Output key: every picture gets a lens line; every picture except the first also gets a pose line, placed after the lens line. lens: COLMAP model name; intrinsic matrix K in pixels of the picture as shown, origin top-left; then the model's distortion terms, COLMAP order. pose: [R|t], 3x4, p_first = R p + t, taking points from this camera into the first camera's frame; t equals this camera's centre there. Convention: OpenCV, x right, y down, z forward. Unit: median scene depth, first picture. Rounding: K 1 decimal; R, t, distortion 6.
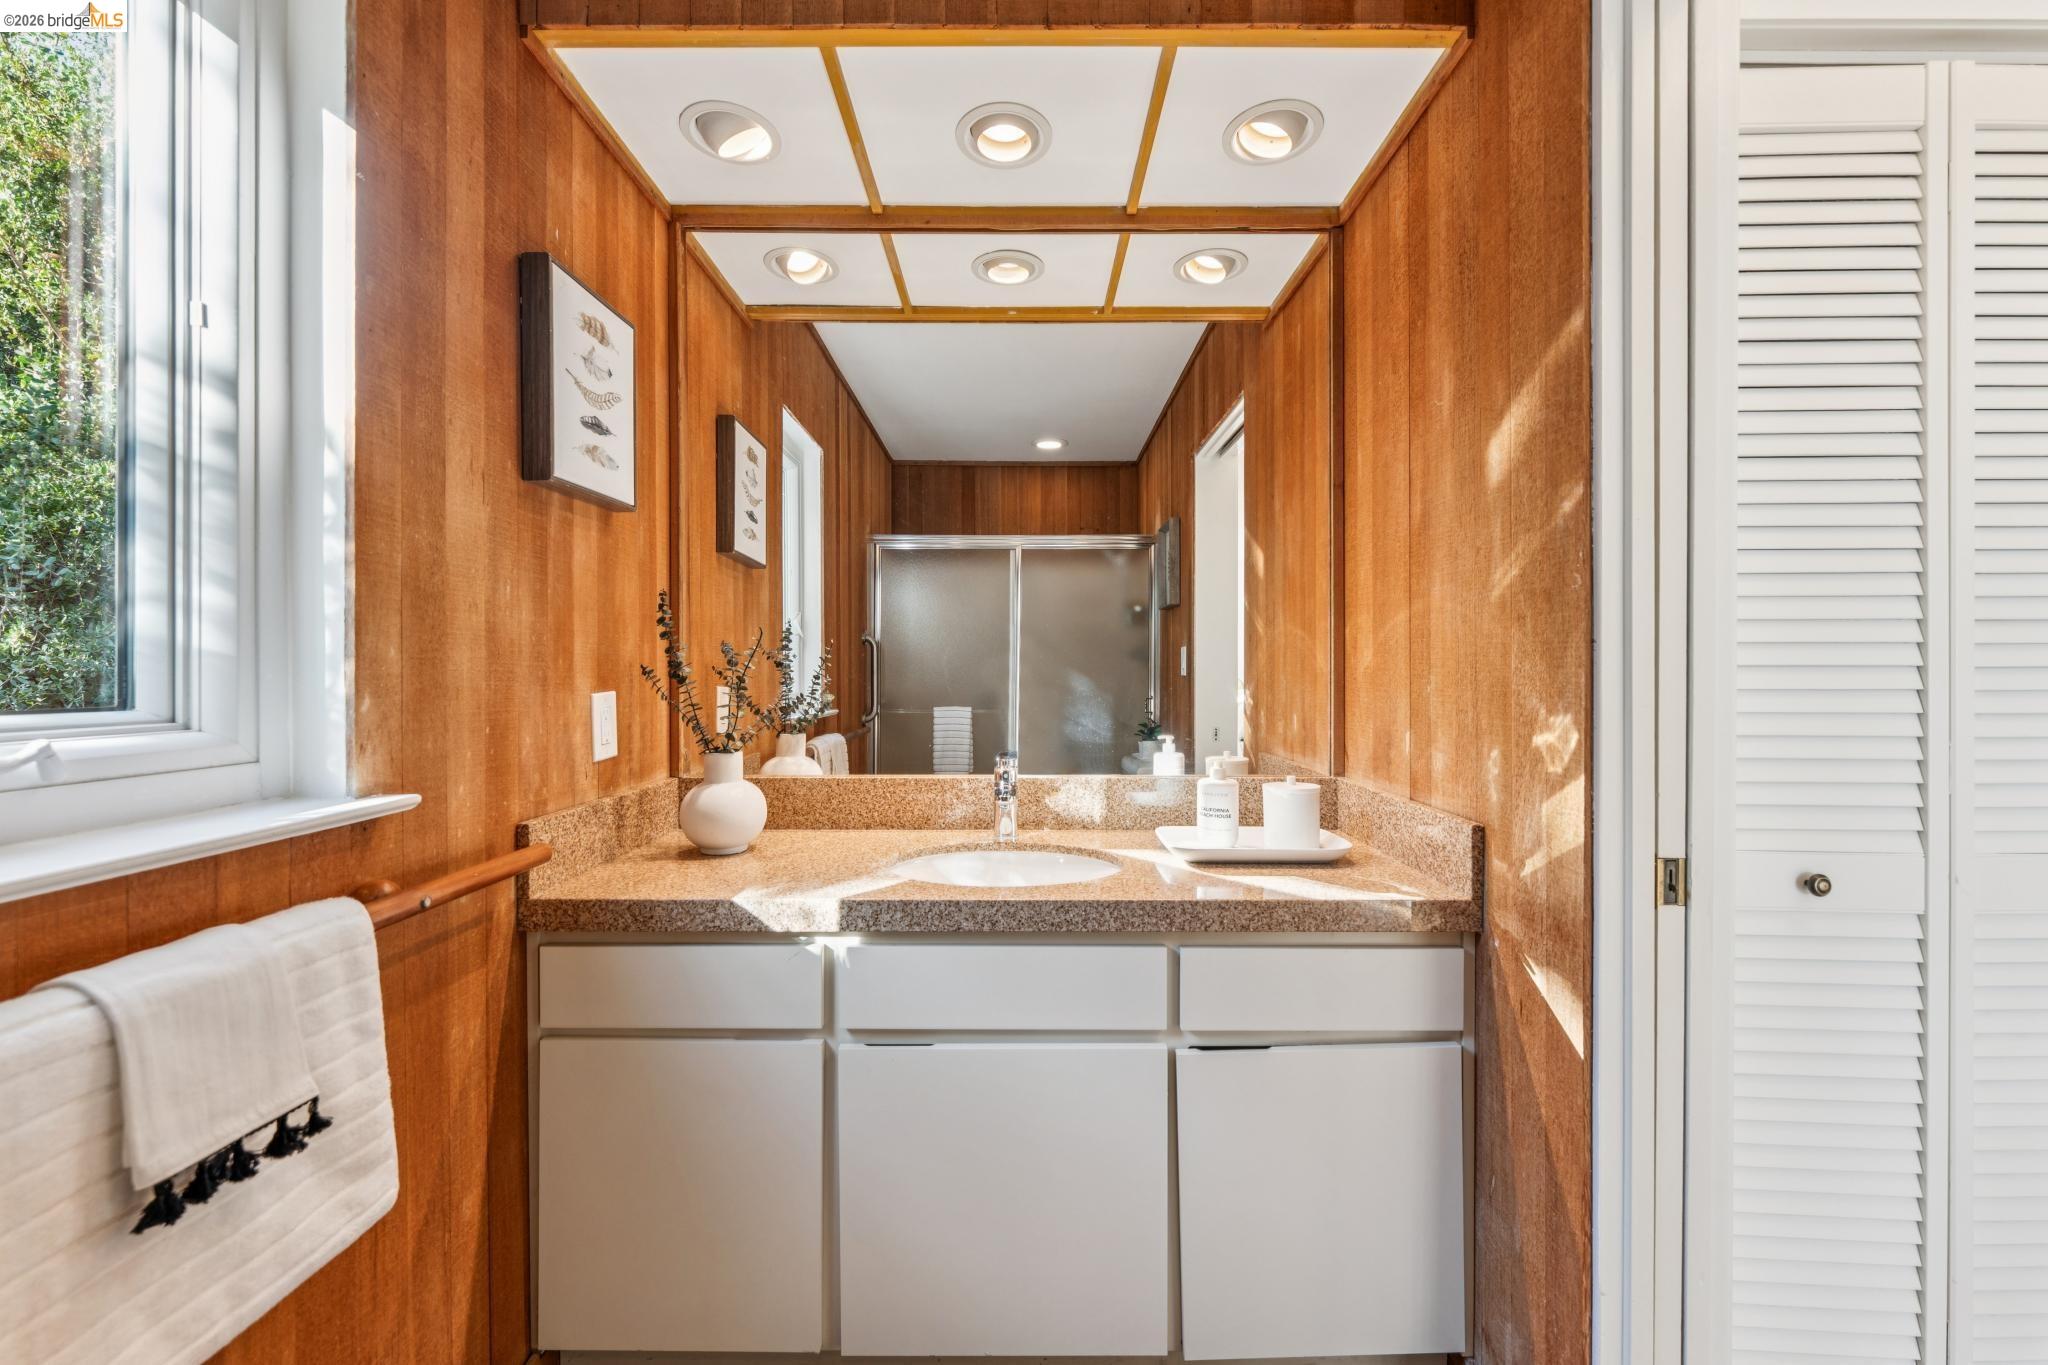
lens RADIAL K [[818.1, 0, 1029.1], [0, 818.1, 675.1], [0, 0, 1]] dist [-0.002512, -0.000328]
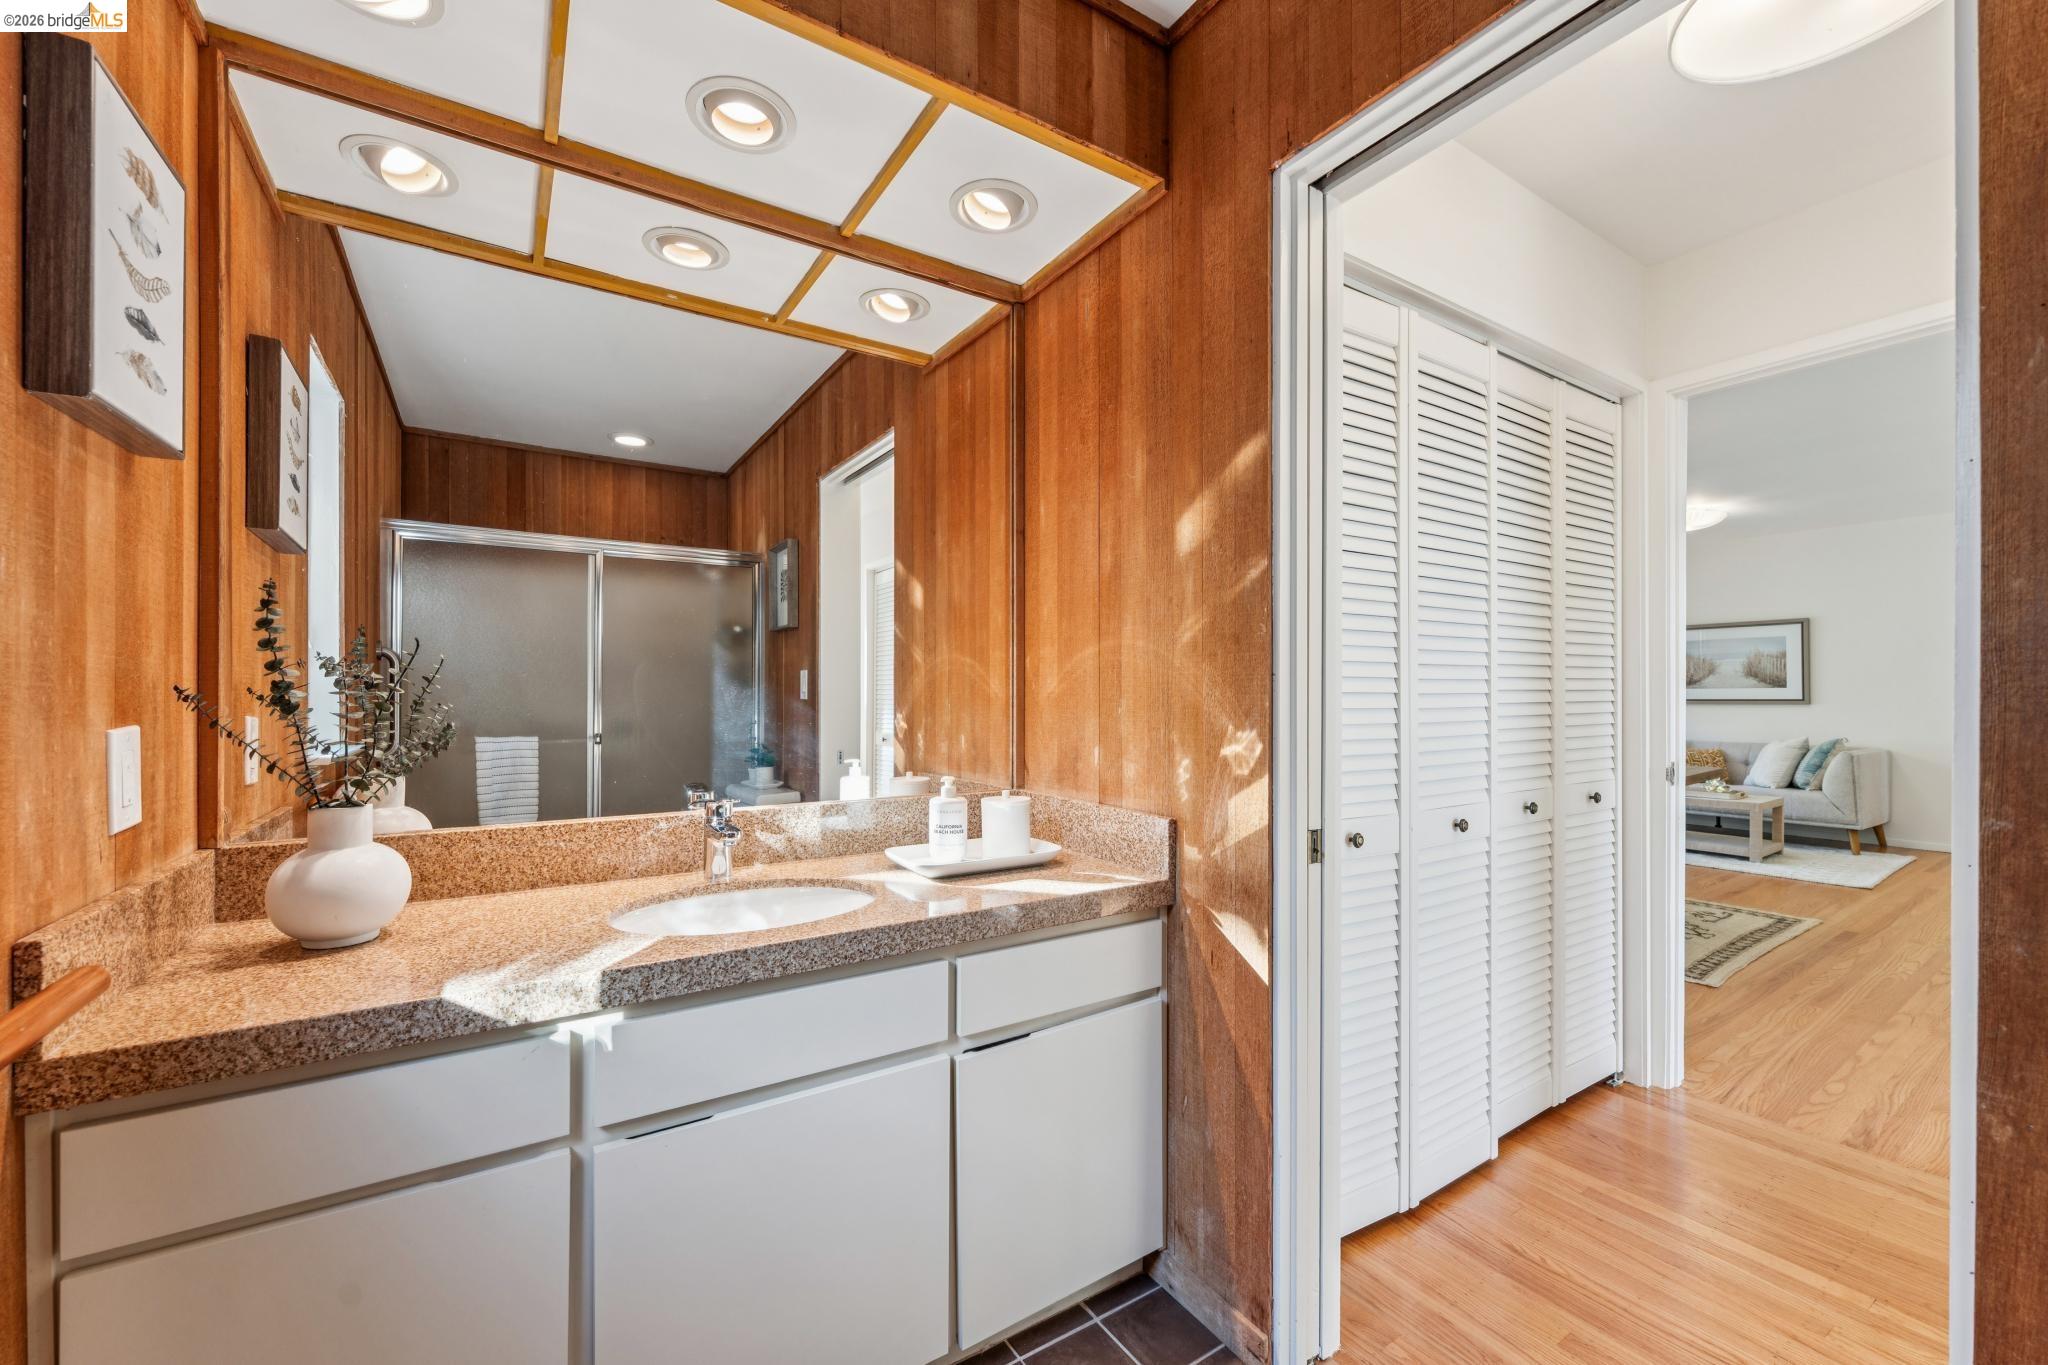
lens RADIAL K [[812.3, 0, 1024.9], [0, 812.3, 694.2], [0, 0, 1]] dist [-0.000020, -0.000900]
pose [[0.842863, 0.001550, 0.538126, -0.266799], [0.000808, 0.999991, -0.004145, -0.002535], [-0.538128, 0.003929, 0.842854, 0.061689]]
